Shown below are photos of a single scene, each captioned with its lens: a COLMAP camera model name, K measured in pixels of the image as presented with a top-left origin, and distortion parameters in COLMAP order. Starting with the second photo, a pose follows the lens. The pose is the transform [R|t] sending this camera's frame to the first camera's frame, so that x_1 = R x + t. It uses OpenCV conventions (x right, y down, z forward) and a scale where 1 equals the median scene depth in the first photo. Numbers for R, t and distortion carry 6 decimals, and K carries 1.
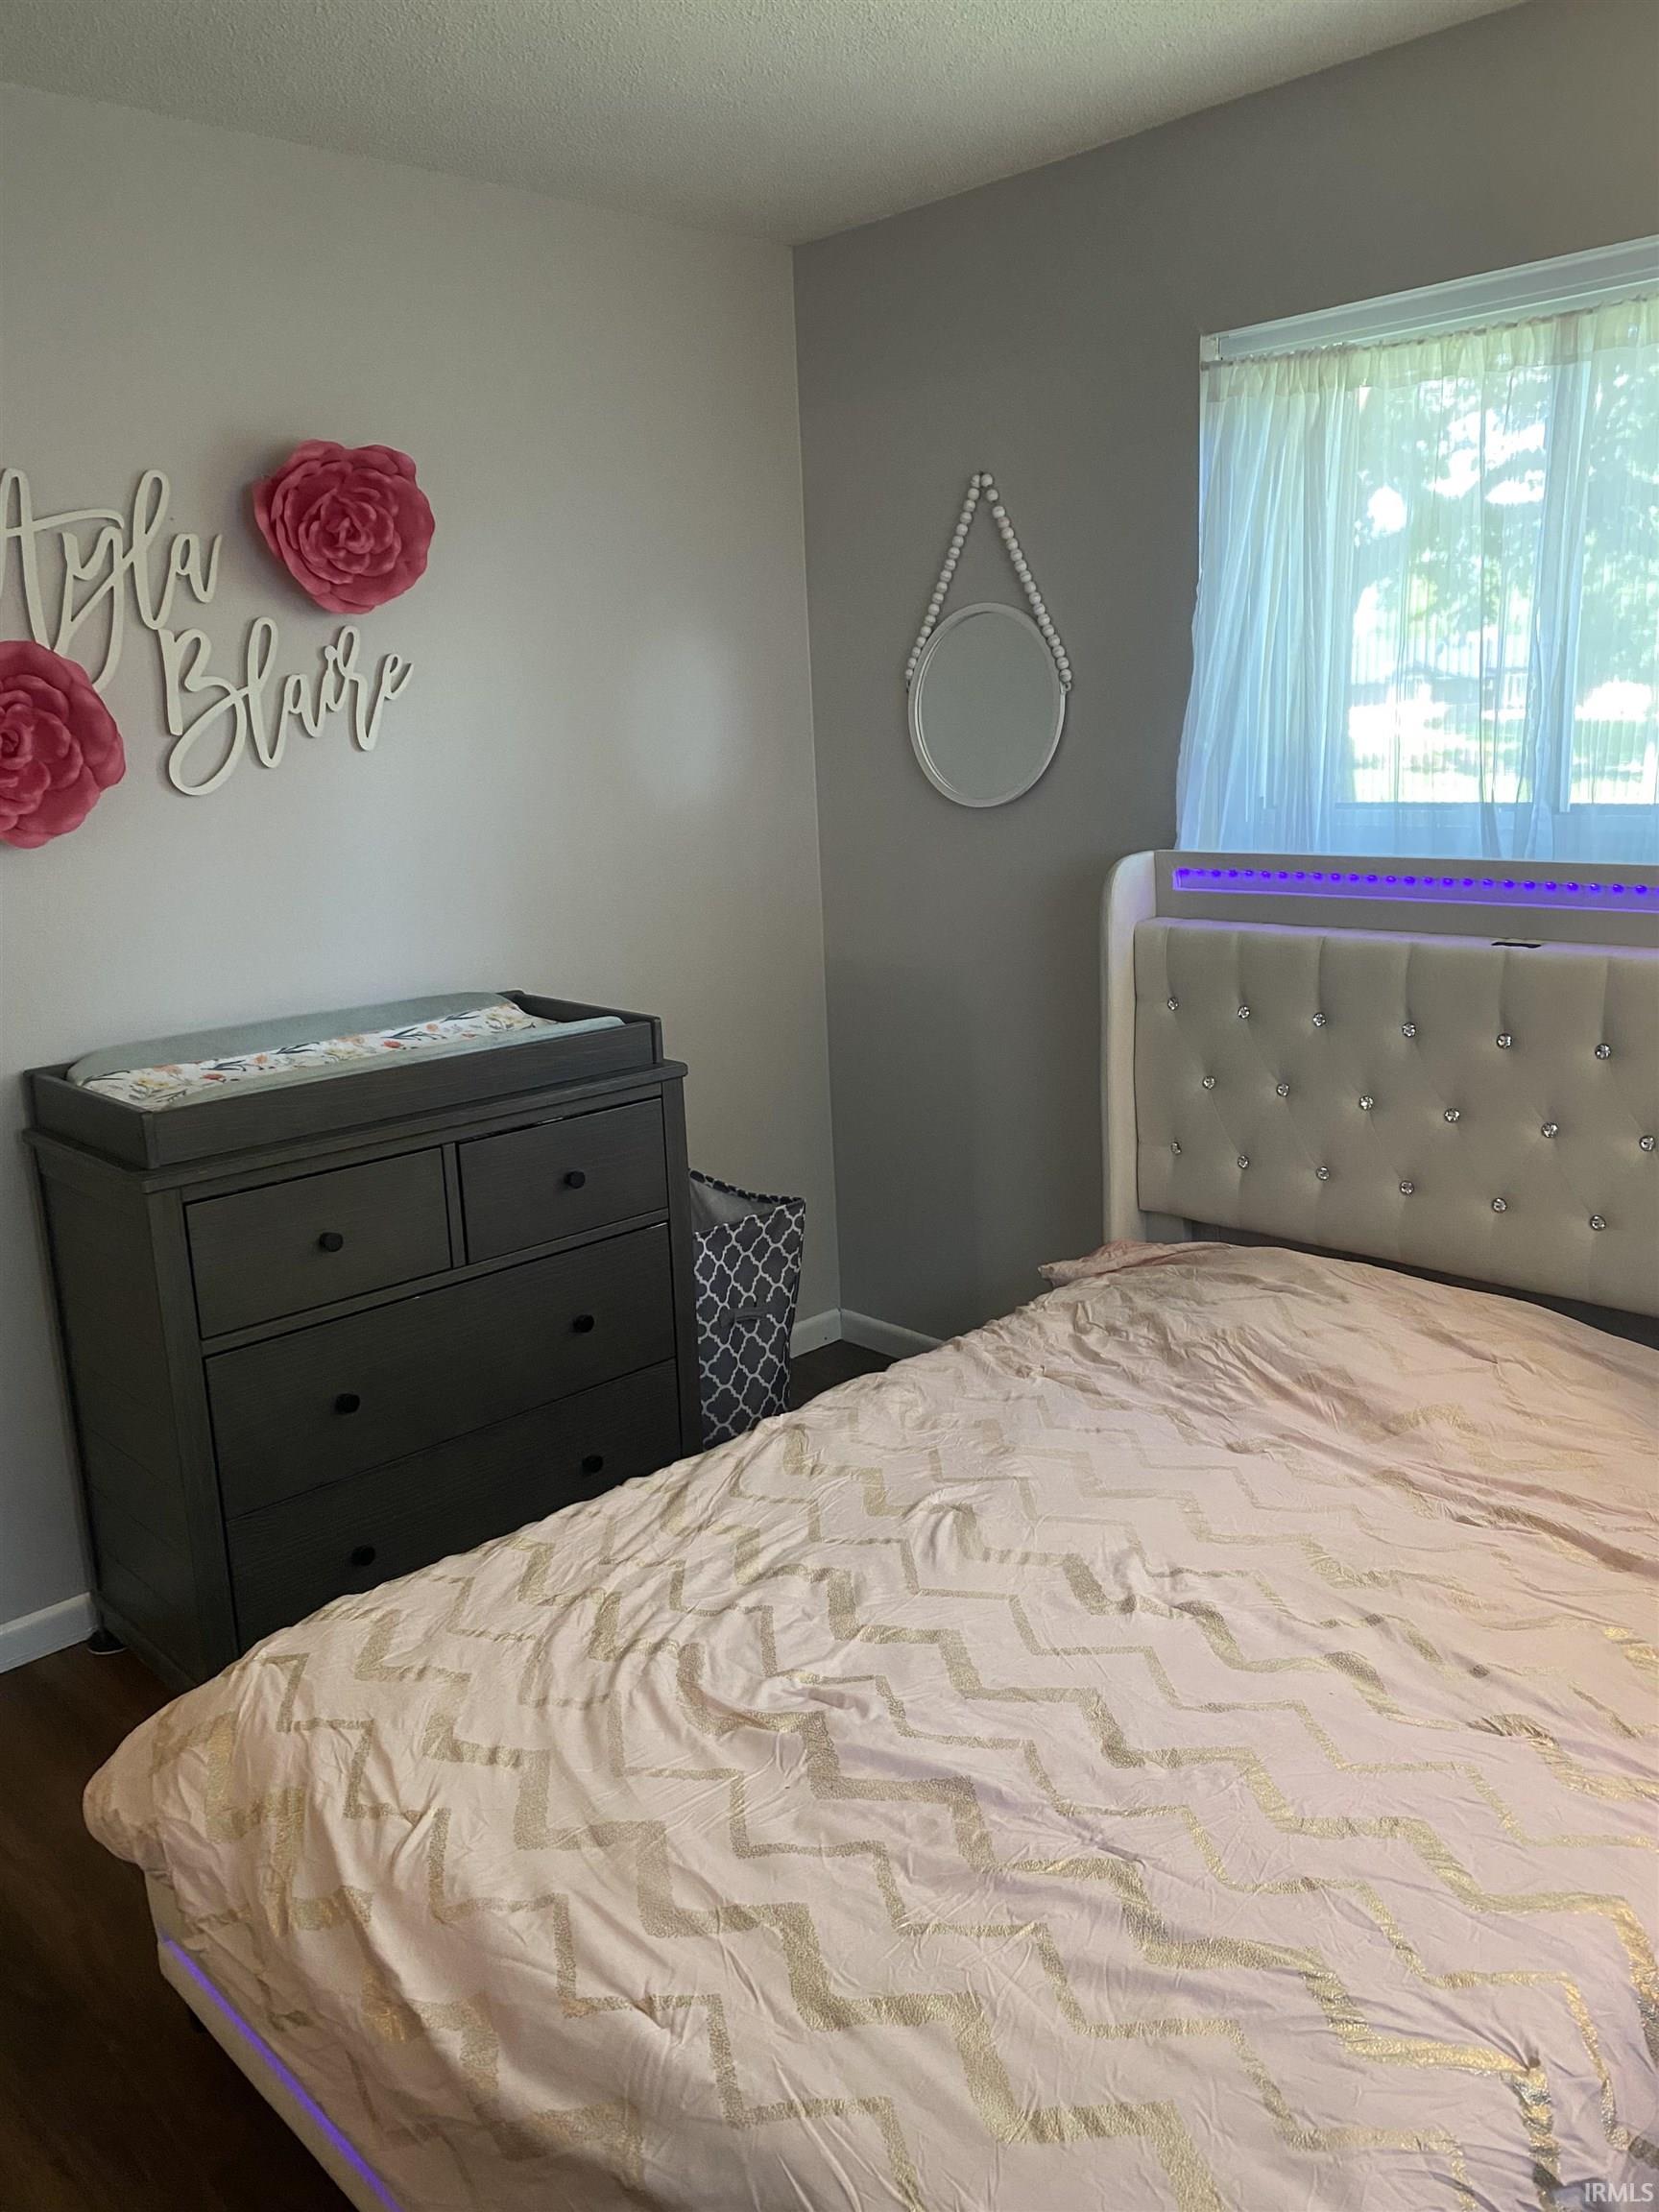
lens RADIAL K [[1680.1, 0, 823.5], [0, 1680.1, 1110.8], [0, 0, 1]] dist [0.062541, -0.063069]
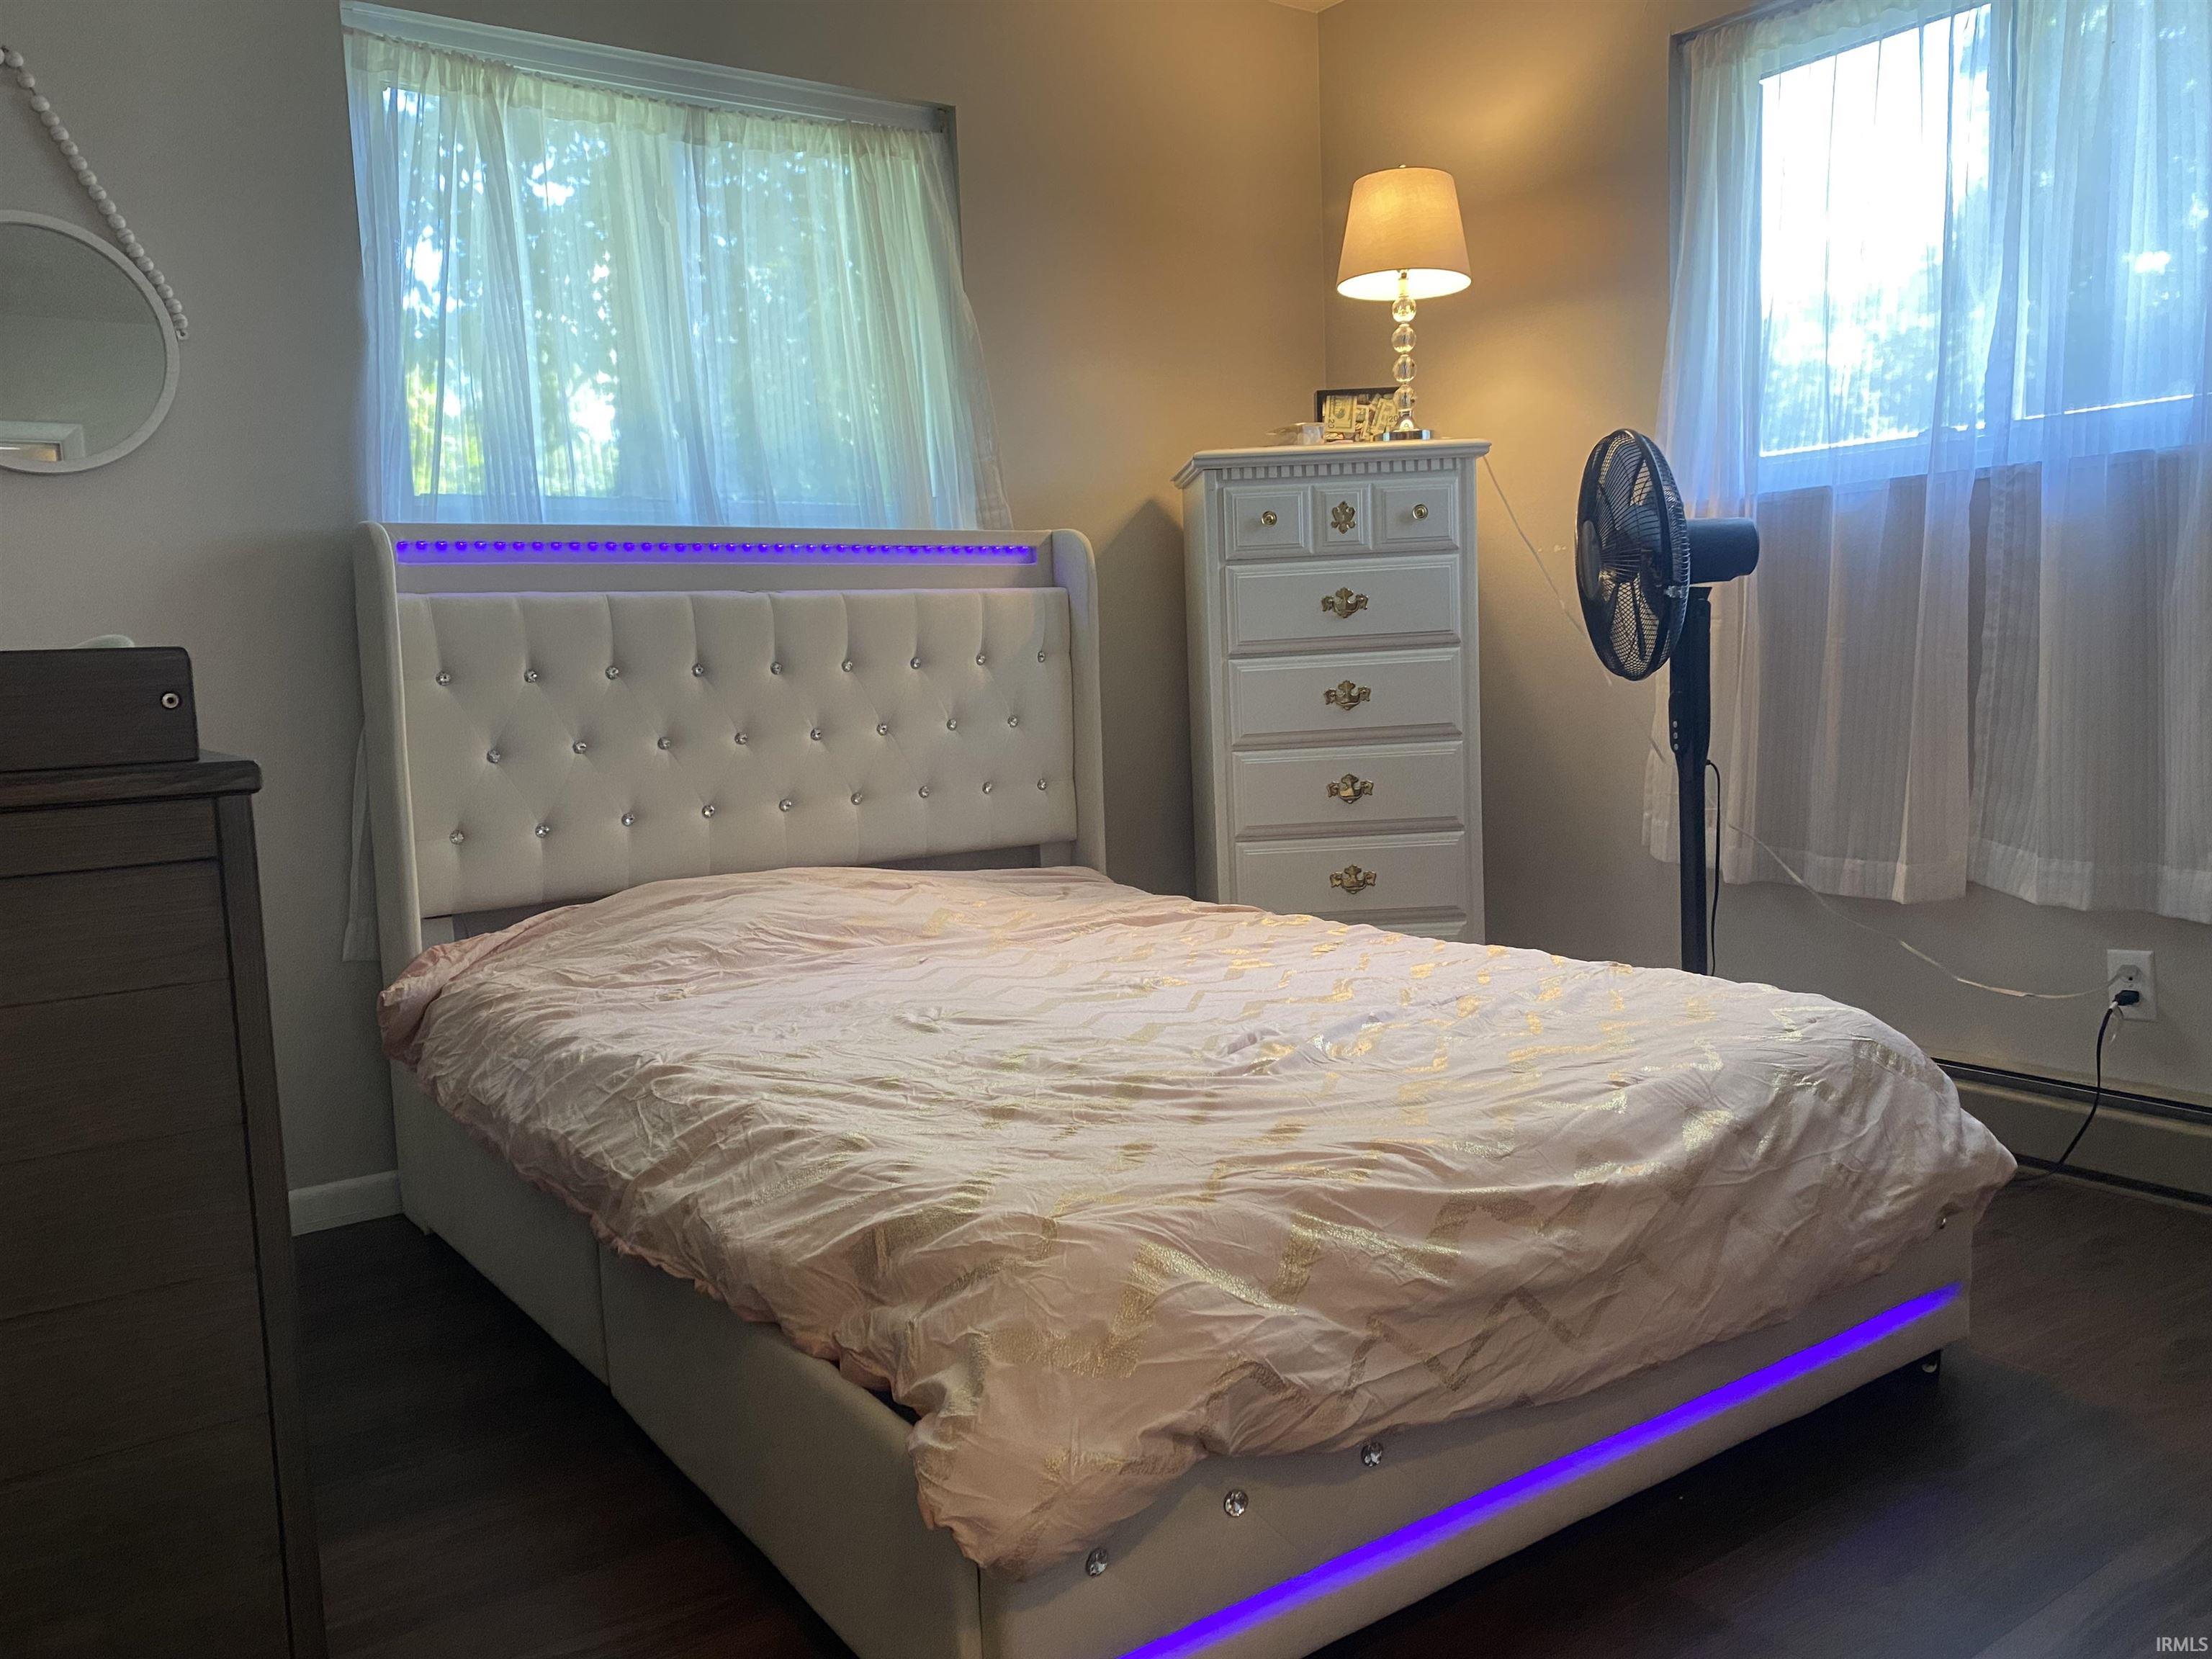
lens RADIAL K [[1680.1, 0, 1111.4], [0, 1680.1, 821.1], [0, 0, 1]] dist [0.062541, -0.063069]
pose [[0.169204, -0.070515, 0.983055, -0.719904], [0.257297, 0.966009, 0.025006, 0.091922], [-0.951403, 0.248706, 0.181596, 0.535112]]
